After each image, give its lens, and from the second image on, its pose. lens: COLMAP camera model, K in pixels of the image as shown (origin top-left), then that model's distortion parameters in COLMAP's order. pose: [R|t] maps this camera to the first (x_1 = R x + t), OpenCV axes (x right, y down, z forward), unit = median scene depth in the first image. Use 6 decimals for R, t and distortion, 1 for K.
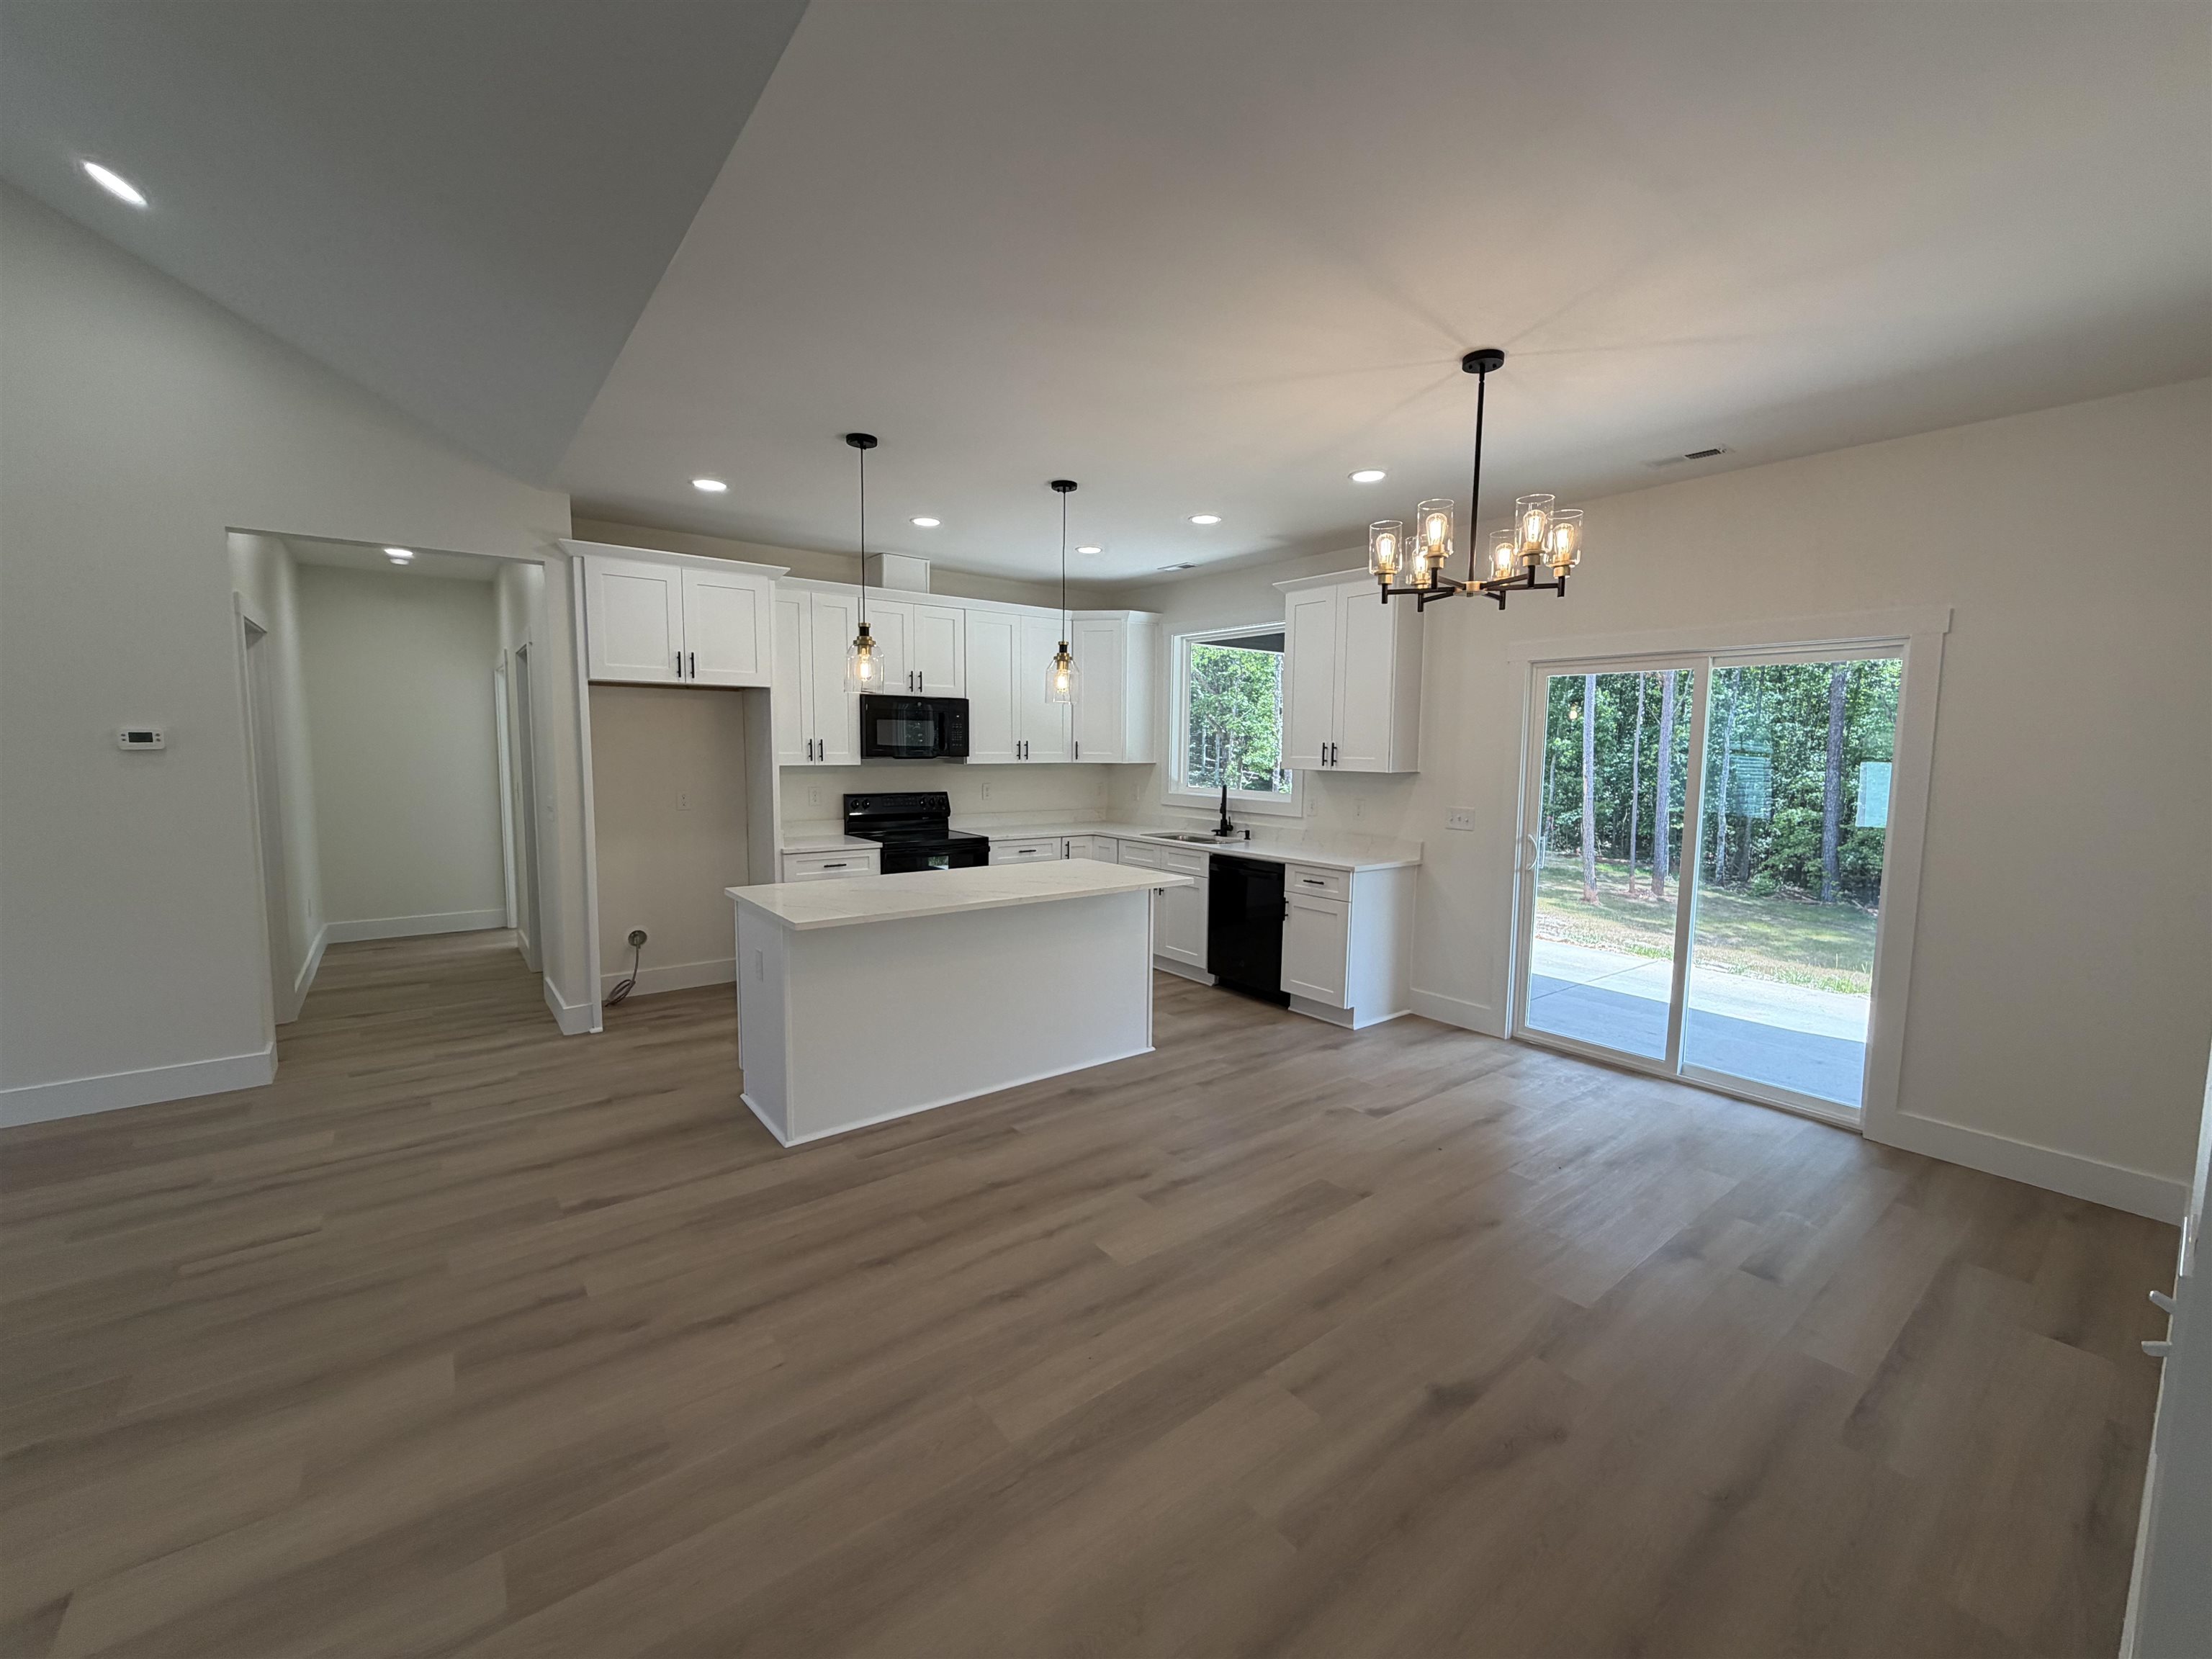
lens RADIAL K [[878.4, 0, 1106.0], [0, 878.4, 829.5], [0, 0, 1]] dist [0.000981, 0.000112]
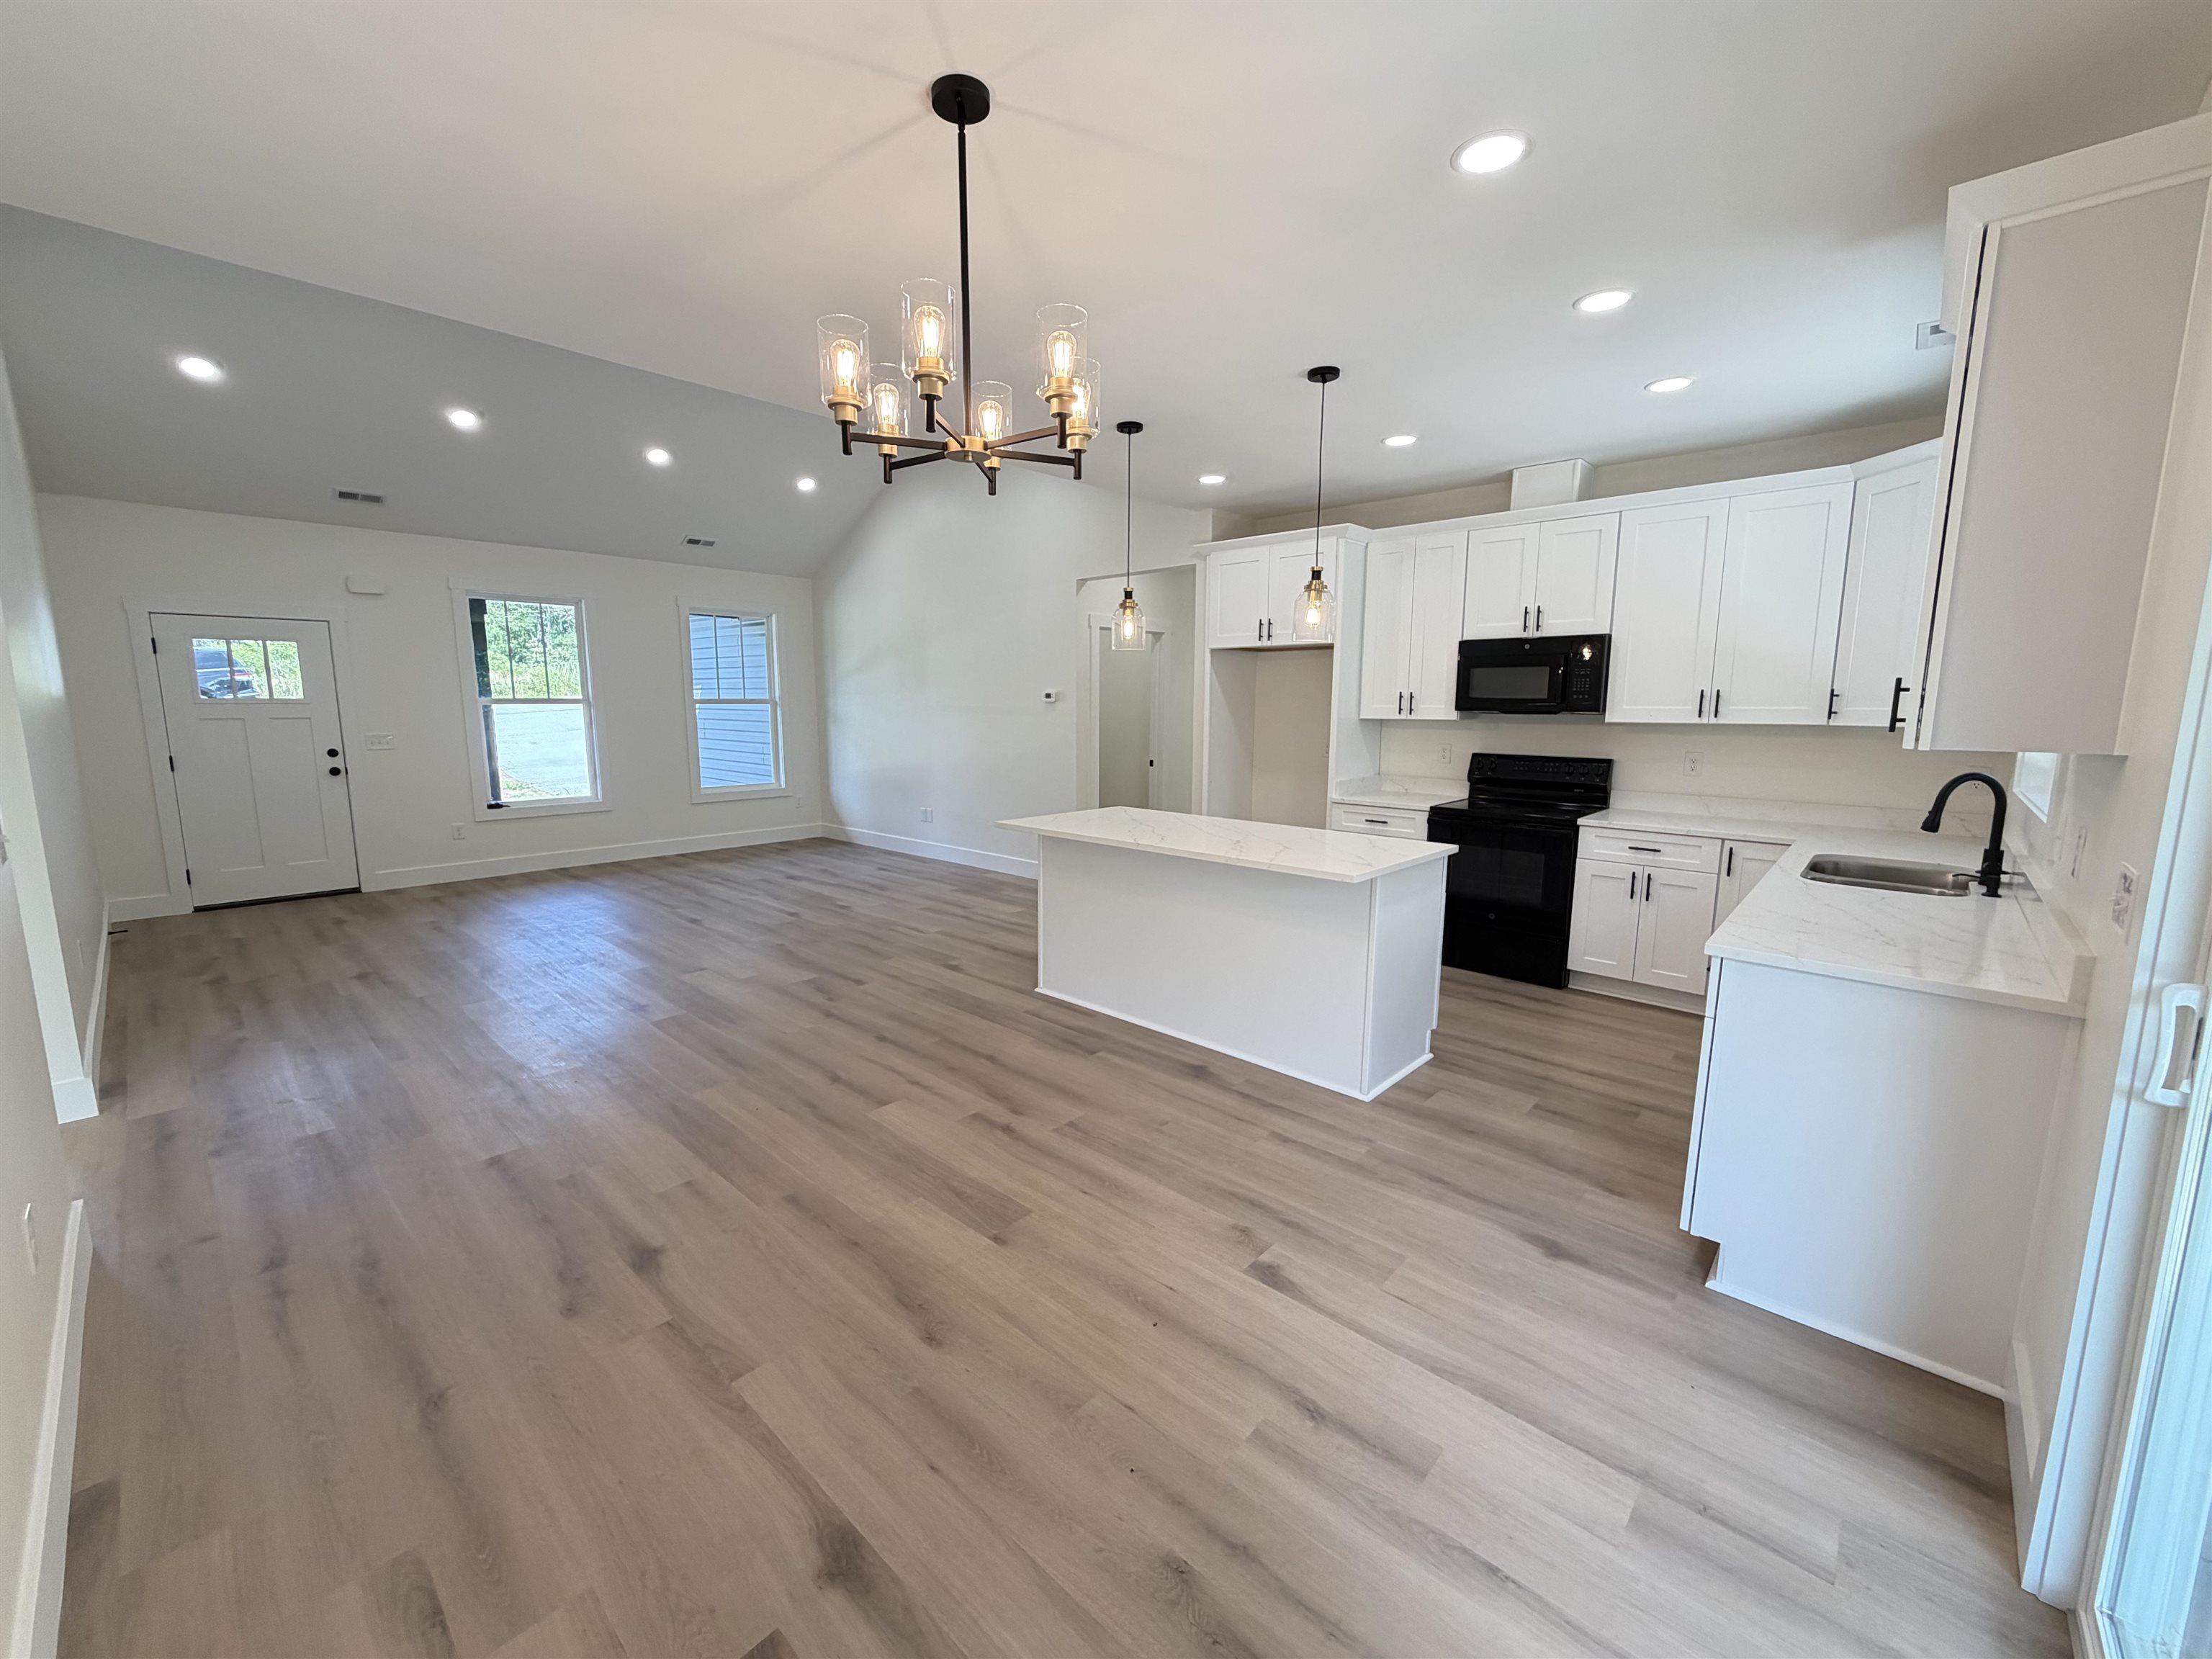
lens RADIAL K [[886.2, 0, 1101.8], [0, 886.2, 828.8], [0, 0, 1]] dist [0.000797, 0.000065]
pose [[0.165435, 0.132583, -0.977268, 0.654833], [-0.097049, 0.988301, 0.117651, -0.040207], [0.981434, 0.075379, 0.176367, 0.568597]]
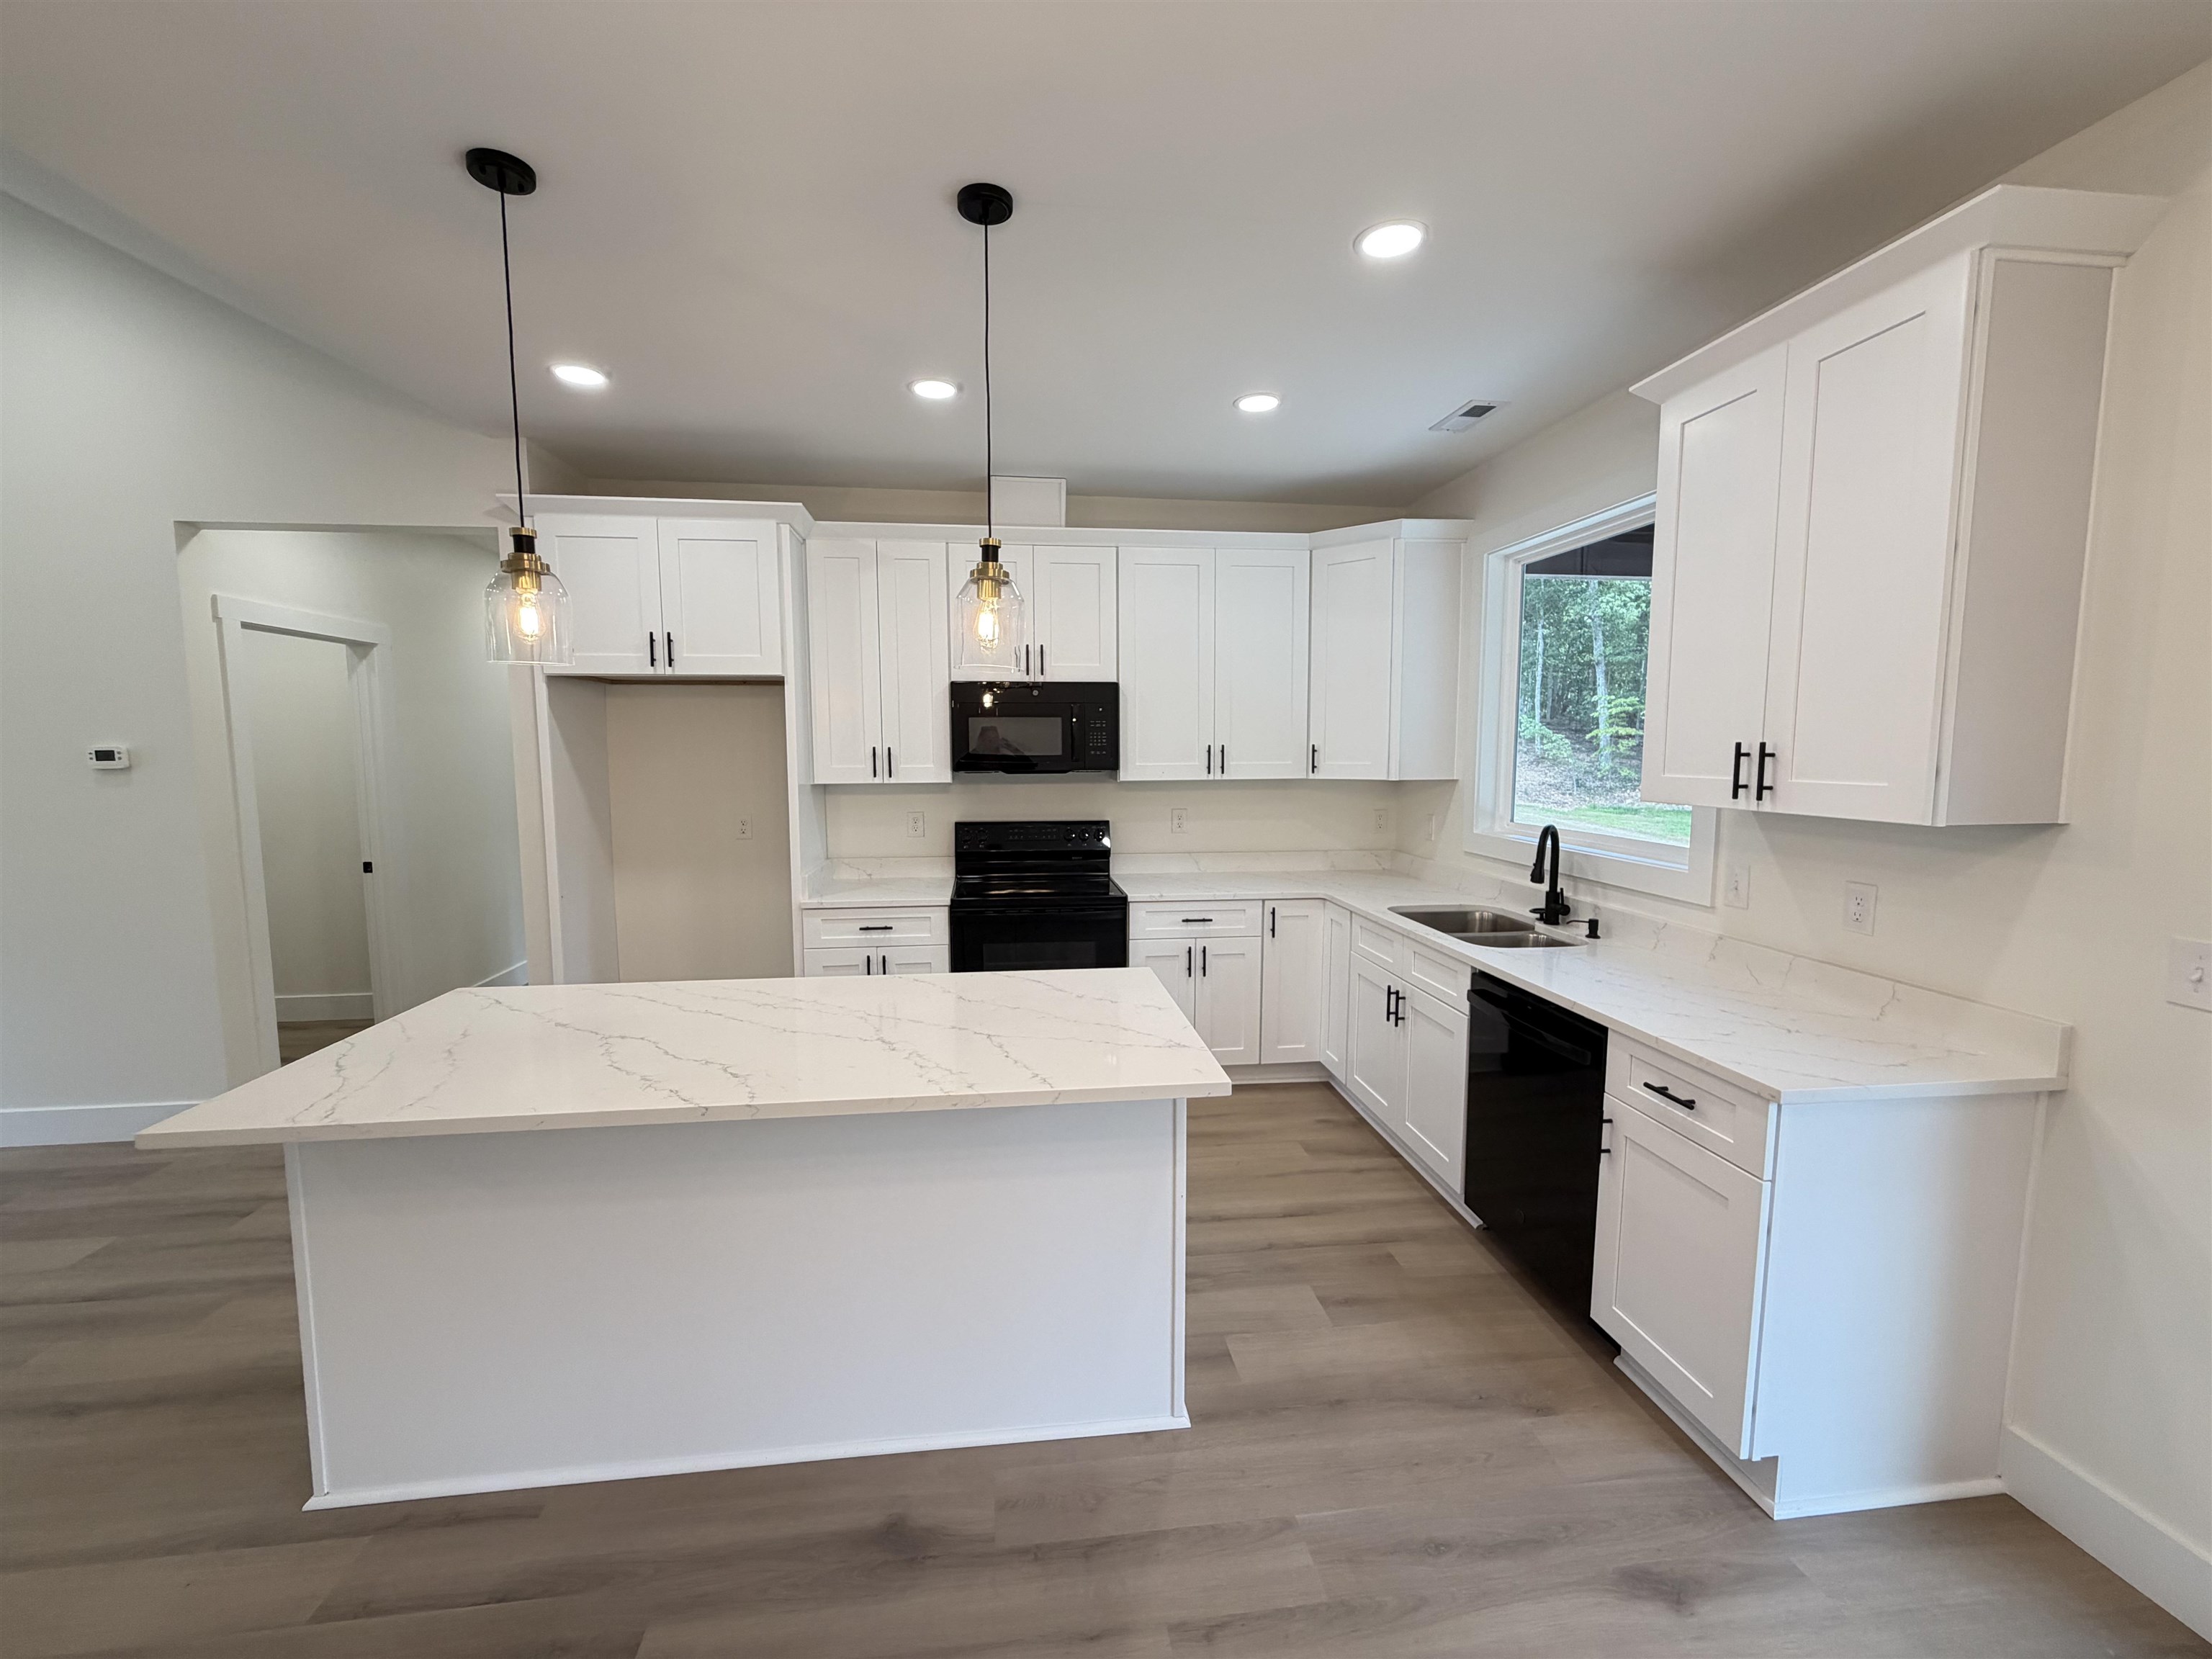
lens RADIAL K [[886.2, 0, 1101.8], [0, 886.2, 828.8], [0, 0, 1]] dist [0.000797, 0.000065]
pose [[0.860182, 0.035694, -0.508737, 0.215780], [-0.038113, 0.999257, 0.005668, -0.052443], [0.508562, 0.014514, 0.860903, 0.524141]]
